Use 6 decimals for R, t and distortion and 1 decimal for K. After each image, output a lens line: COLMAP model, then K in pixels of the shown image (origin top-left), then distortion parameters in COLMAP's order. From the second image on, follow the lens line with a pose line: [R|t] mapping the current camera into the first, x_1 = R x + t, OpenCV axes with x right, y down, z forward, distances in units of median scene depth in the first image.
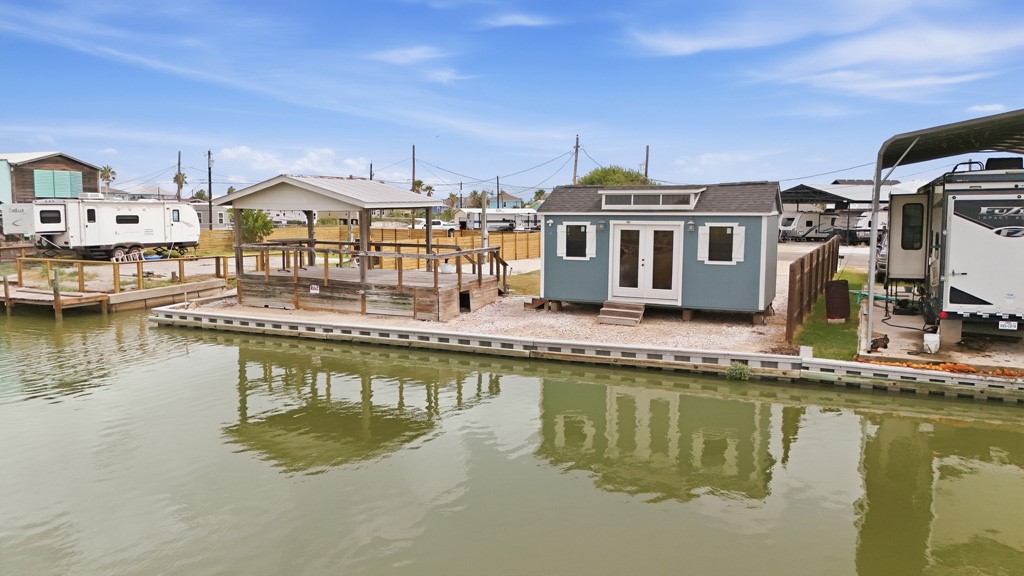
lens RADIAL K [[748.2, 0, 512.0], [0, 748.2, 288.0], [0, 0, 1]] dist [0.074812, -0.080541]
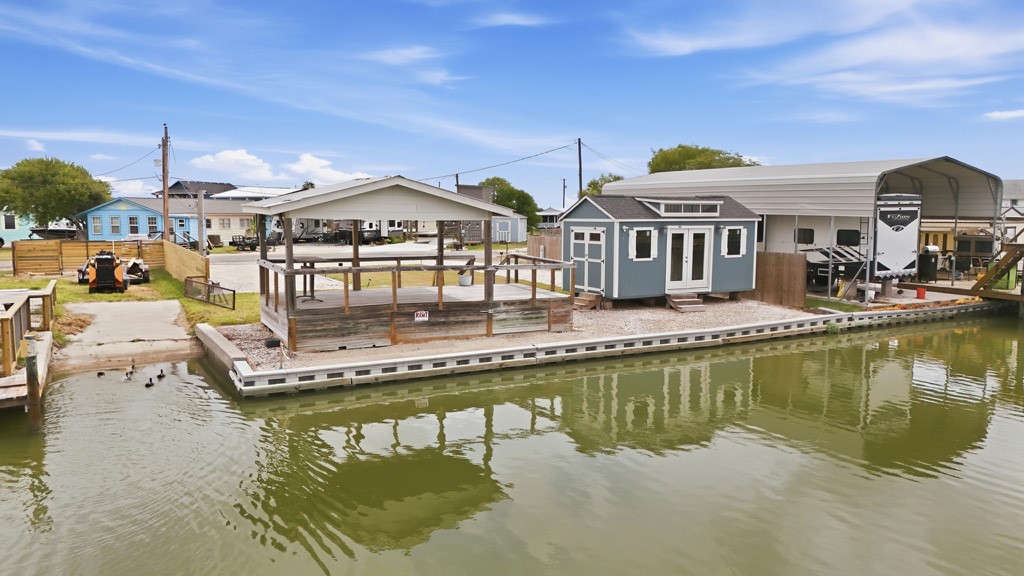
lens RADIAL K [[752.8, 0, 509.3], [0, 752.8, 287.9], [0, 0, 1]] dist [0.090286, -0.114951]
pose [[0.588344, -0.082717, 0.804369, -0.965829], [0.082759, 0.995690, 0.041859, -0.061842], [-0.804365, 0.041941, 0.592654, 0.488125]]
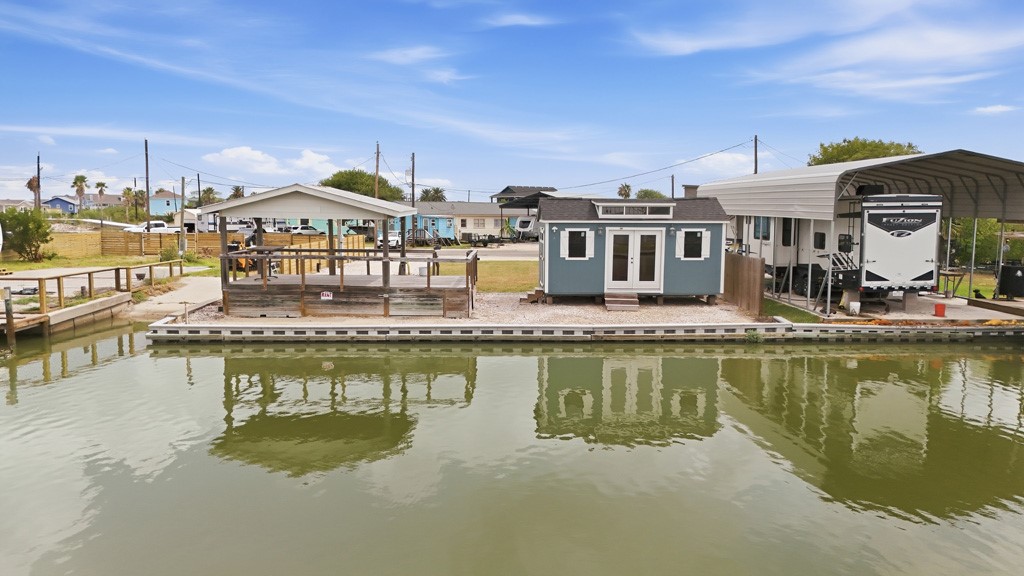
lens RADIAL K [[752.8, 0, 509.3], [0, 752.8, 287.9], [0, 0, 1]] dist [0.090286, -0.114951]
pose [[0.894788, -0.043687, 0.444349, -0.556750], [0.043779, 0.998991, 0.010058, -0.009606], [-0.444340, 0.010454, 0.895797, -0.039012]]
